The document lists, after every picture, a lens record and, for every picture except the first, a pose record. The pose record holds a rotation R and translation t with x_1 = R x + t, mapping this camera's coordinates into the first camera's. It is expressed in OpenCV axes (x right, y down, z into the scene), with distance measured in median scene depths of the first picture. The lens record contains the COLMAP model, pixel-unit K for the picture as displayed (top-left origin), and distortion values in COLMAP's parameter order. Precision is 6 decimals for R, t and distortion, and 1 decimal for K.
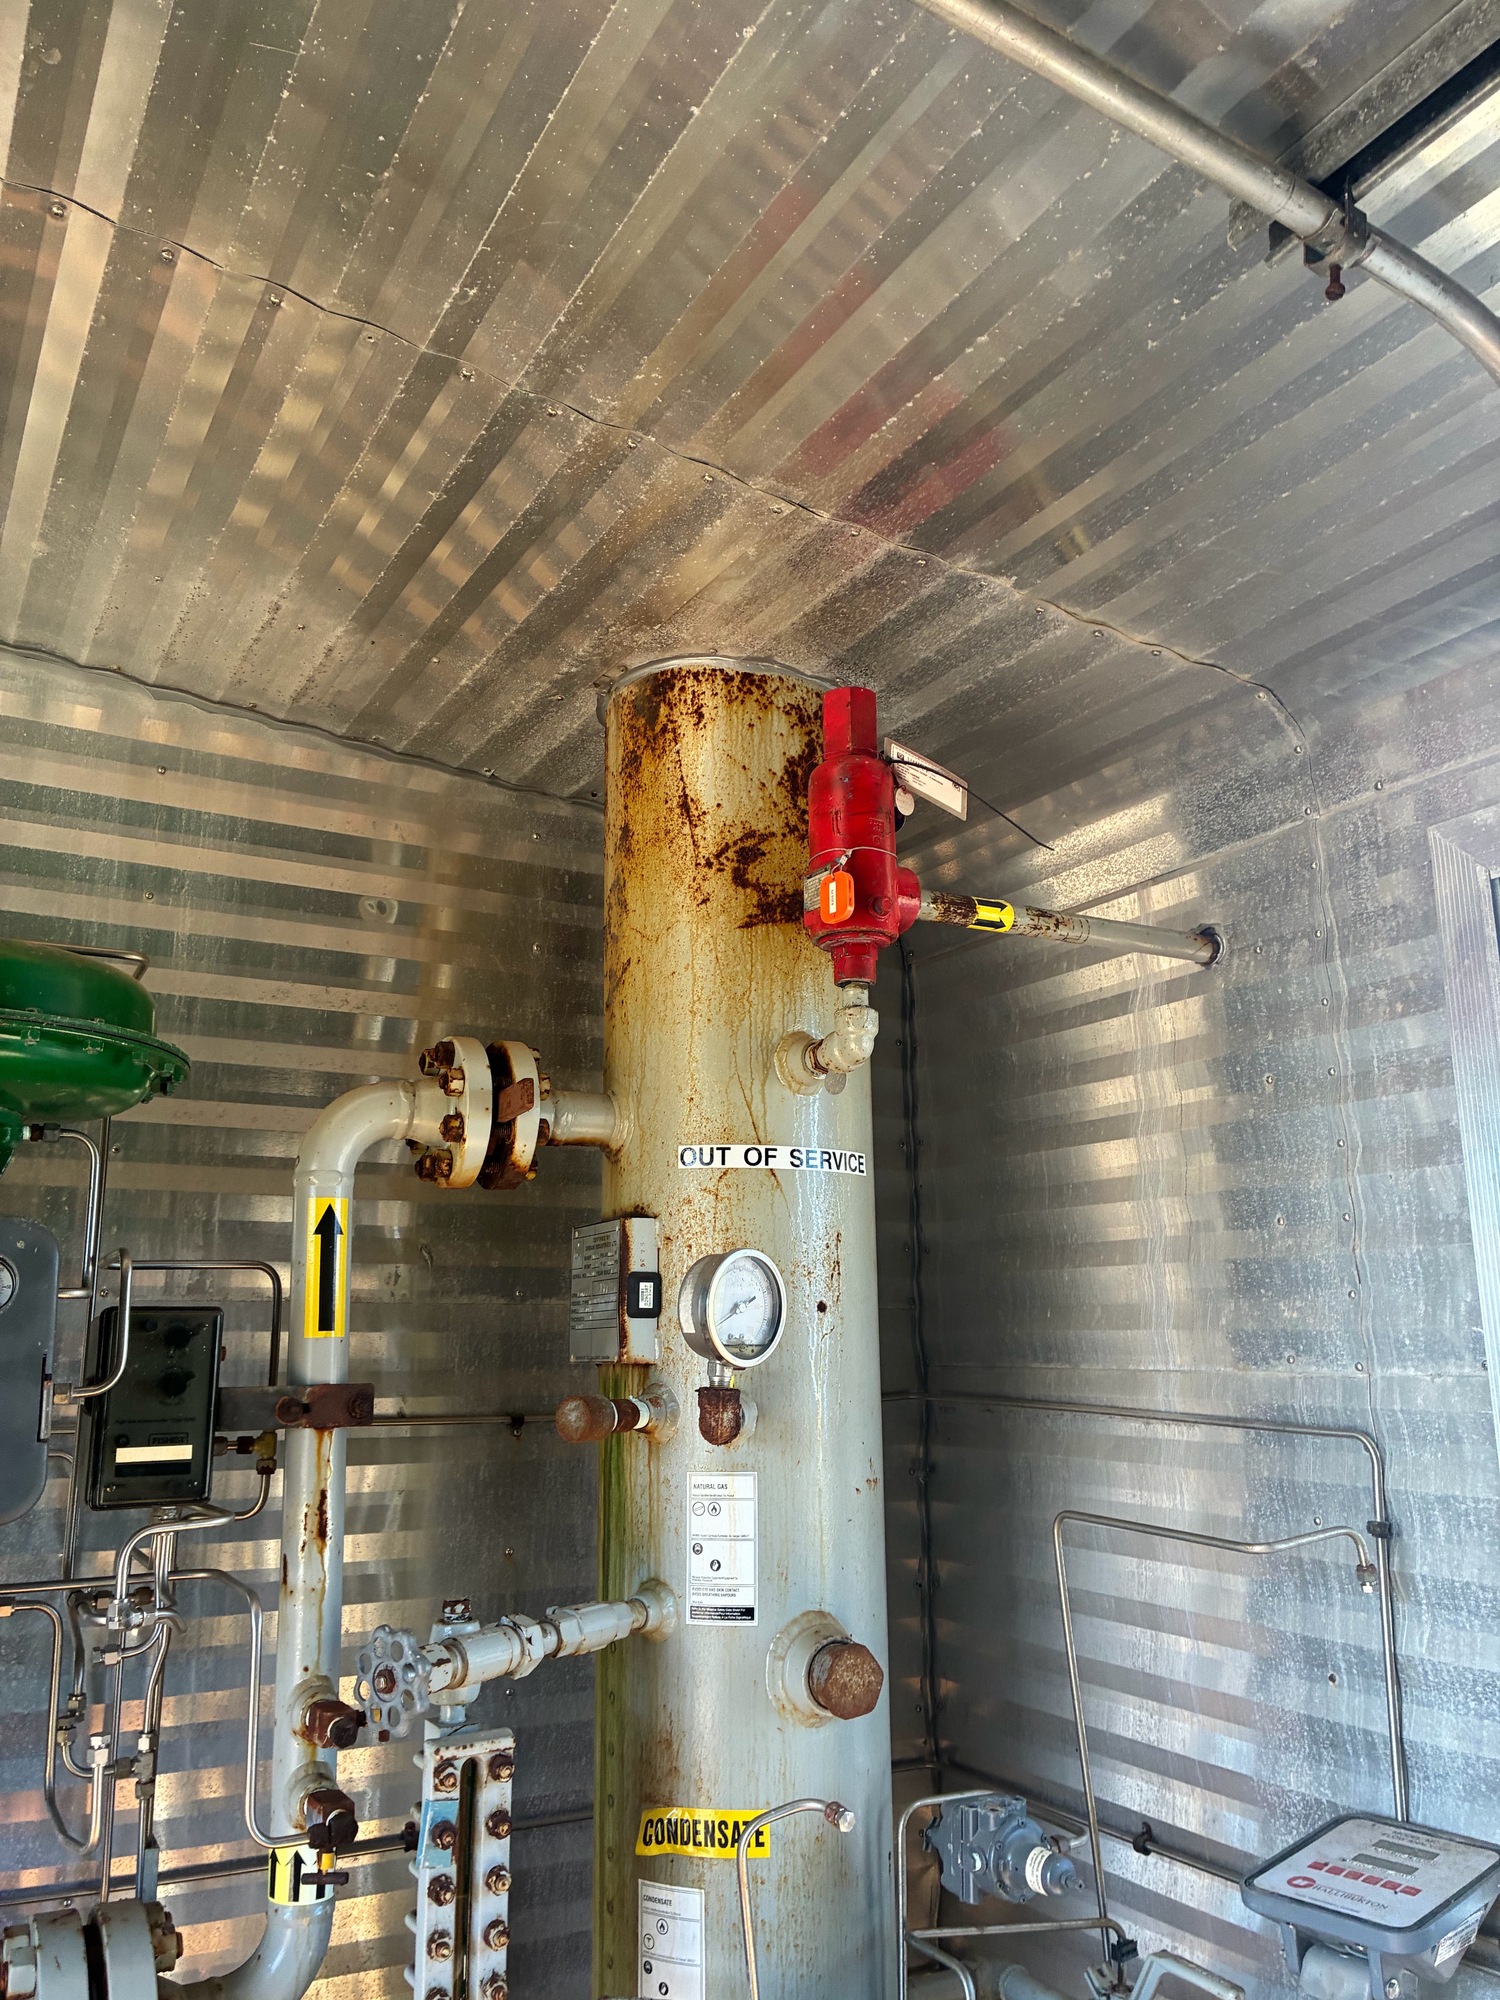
lens RADIAL K [[1523.5, 0, 741.8], [0, 1523.5, 1008.1], [0, 0, 1]] dist [0.047035, -0.050152]
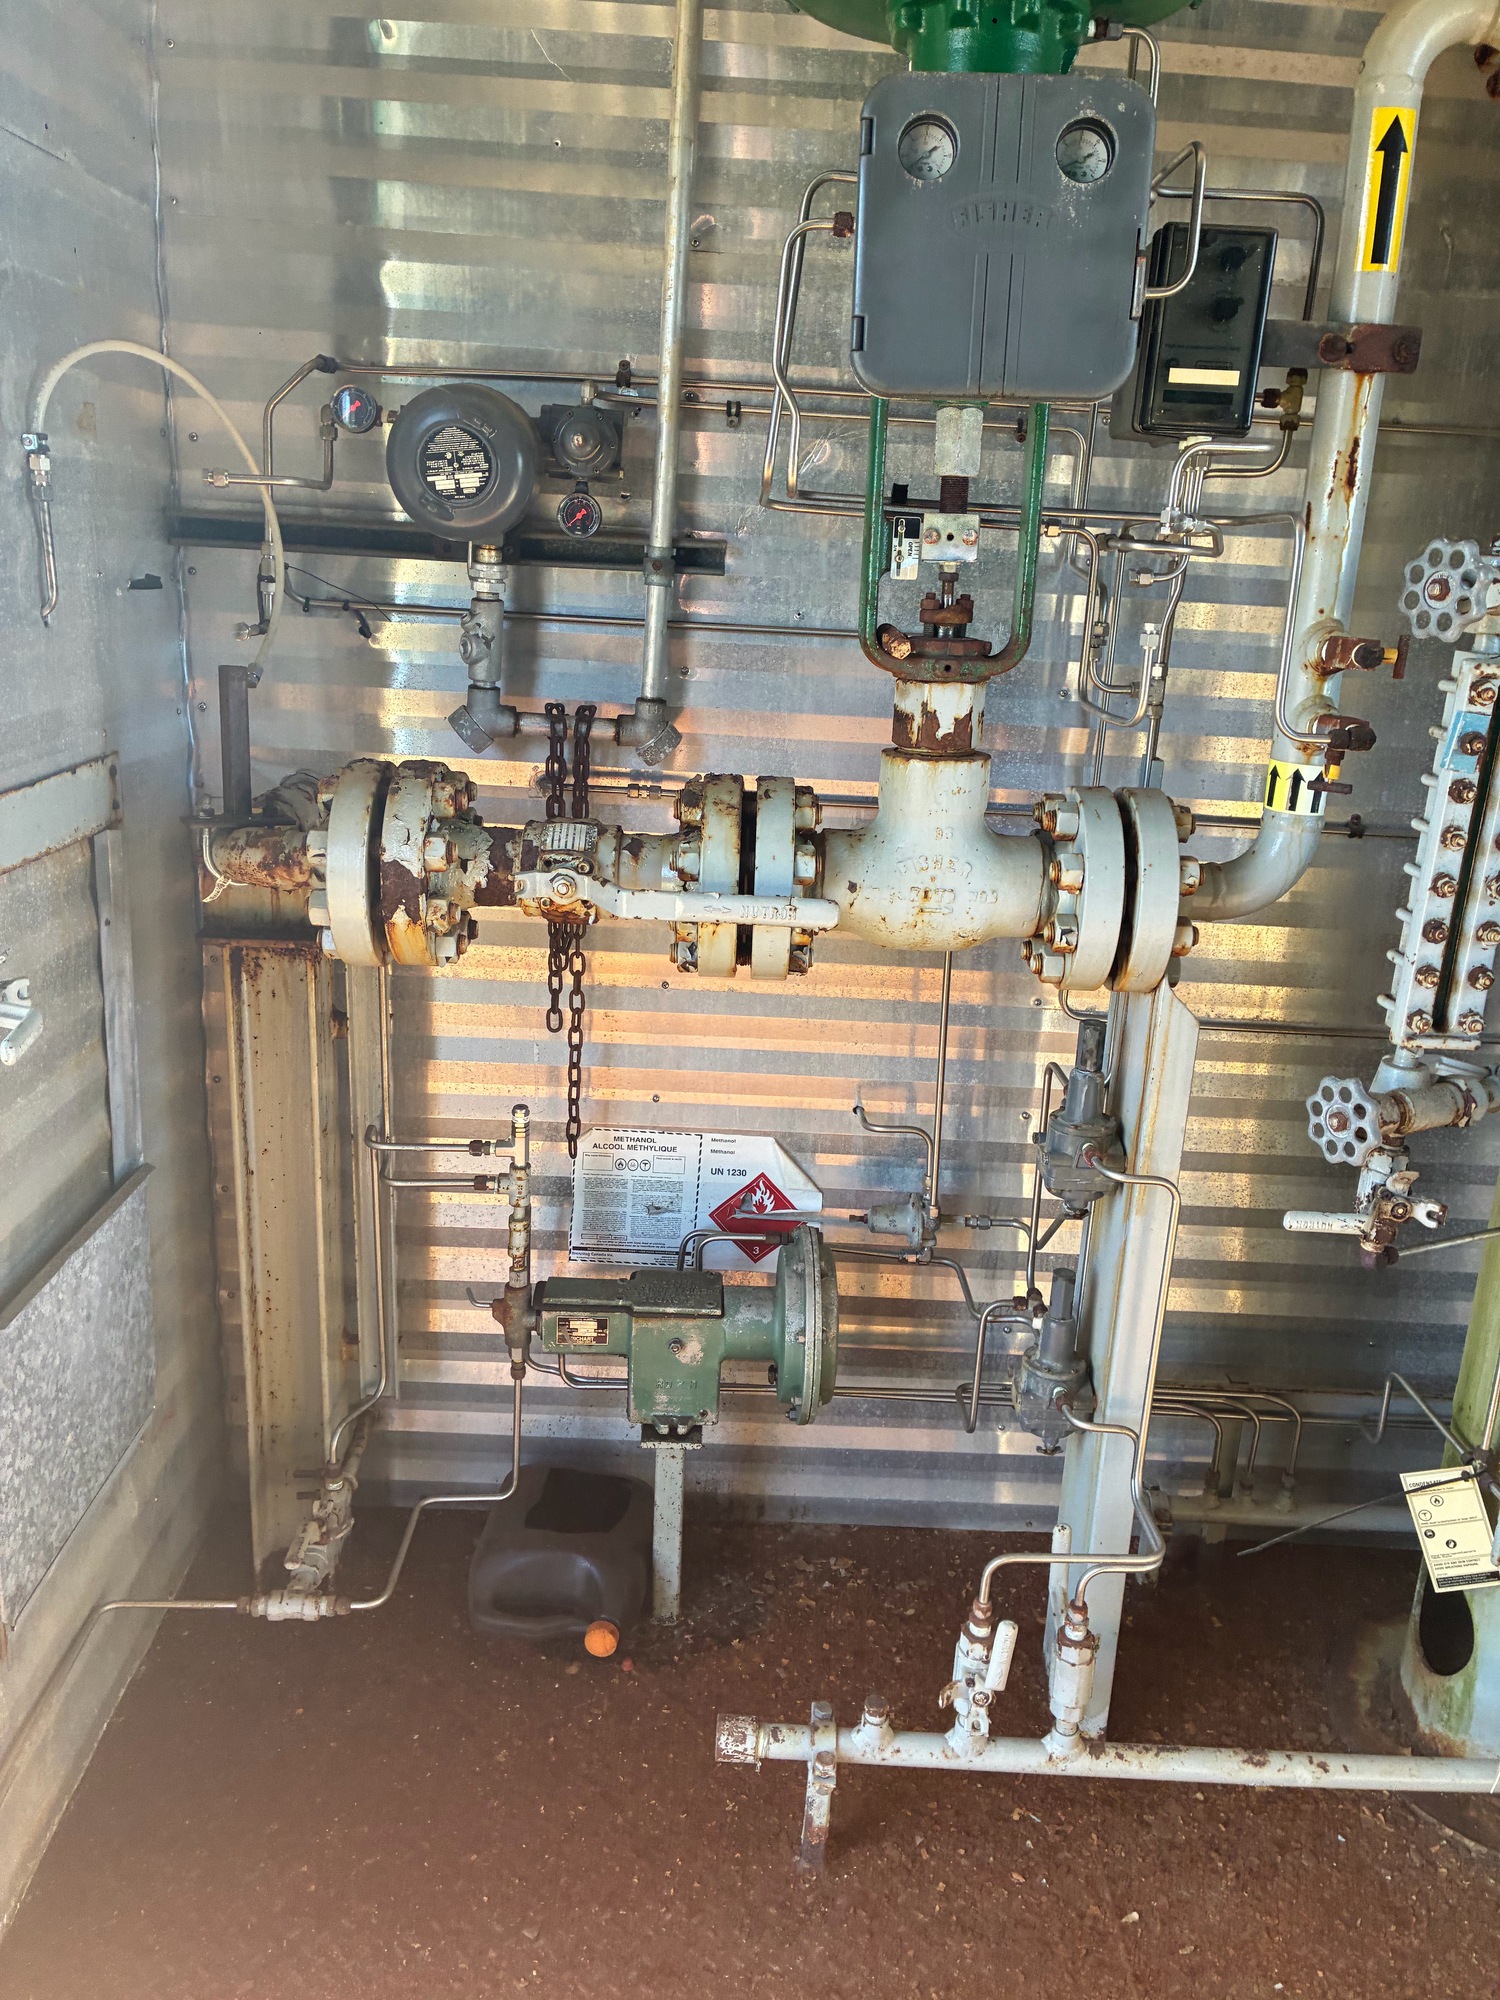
lens RADIAL K [[1522.2, 0, 742.0], [0, 1522.2, 994.1], [0, 0, 1]] dist [0.045901, -0.054020]
pose [[0.876050, 0.184549, -0.445509, -0.102647], [0.047290, 0.886538, 0.460233, 0.143145], [0.479896, -0.424255, 0.767924, -0.085799]]
